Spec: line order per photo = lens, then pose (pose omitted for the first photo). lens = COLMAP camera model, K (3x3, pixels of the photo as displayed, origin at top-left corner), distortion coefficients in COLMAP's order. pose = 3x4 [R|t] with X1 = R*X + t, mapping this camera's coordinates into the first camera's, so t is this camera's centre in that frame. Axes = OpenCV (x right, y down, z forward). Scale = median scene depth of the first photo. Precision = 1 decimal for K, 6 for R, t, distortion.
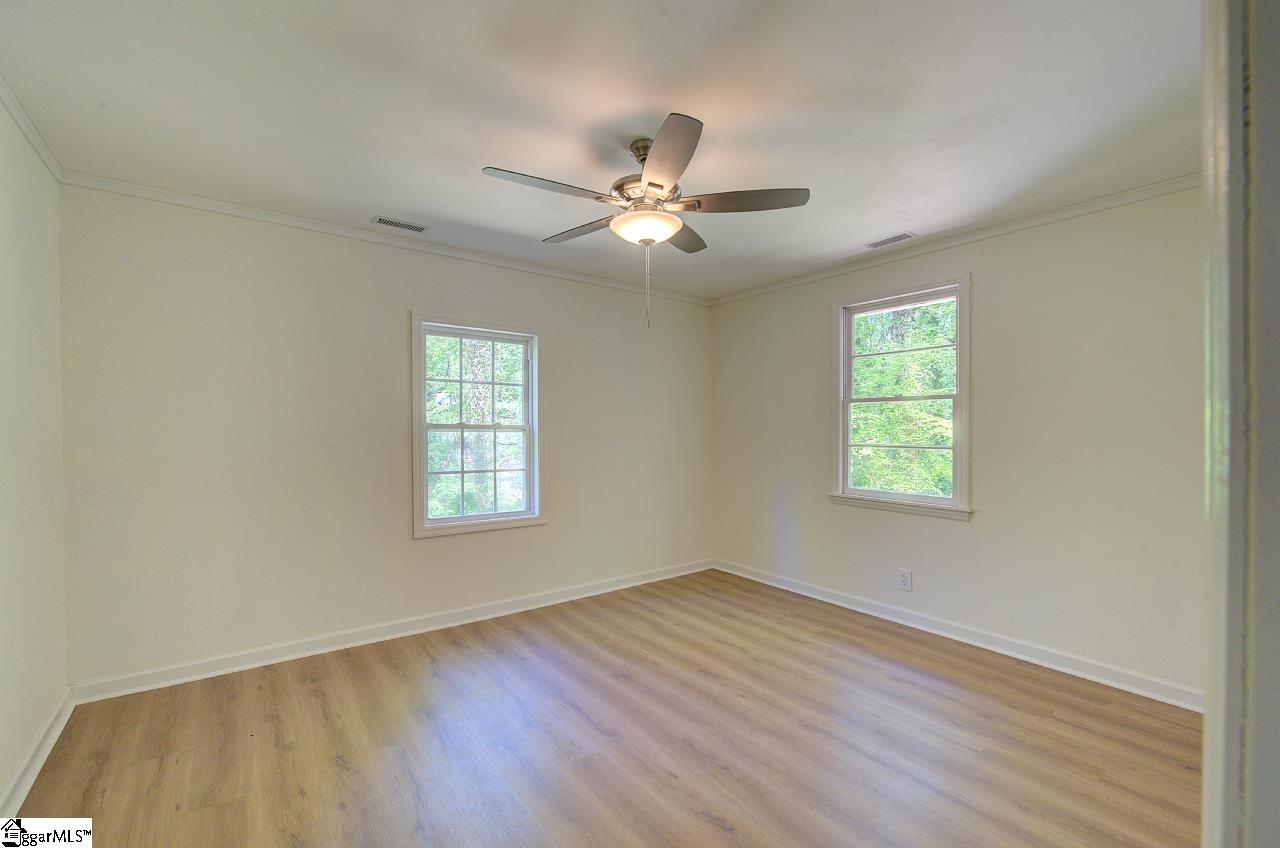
lens RADIAL K [[549.7, 0, 647.3], [0, 549.7, 432.7], [0, 0, 1]] dist [0.001510, 0.000538]
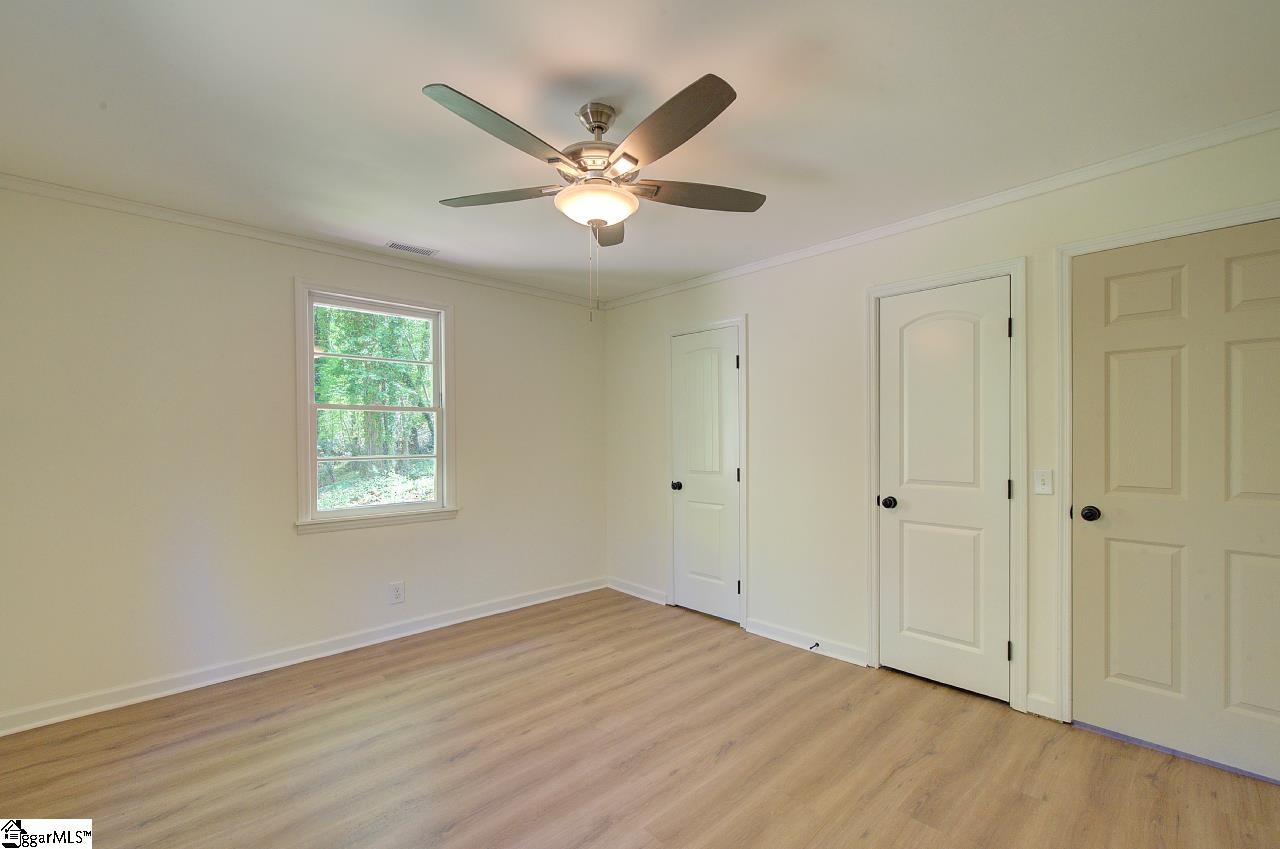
lens RADIAL K [[549.7, 0, 647.3], [0, 549.7, 433.2], [0, 0, 1]] dist [0.001510, 0.000538]
pose [[-0.112226, 0.002718, 0.993679, -0.627720], [0.015254, 0.999883, -0.001012, -0.010909], [-0.993566, 0.015044, -0.112255, 0.739347]]
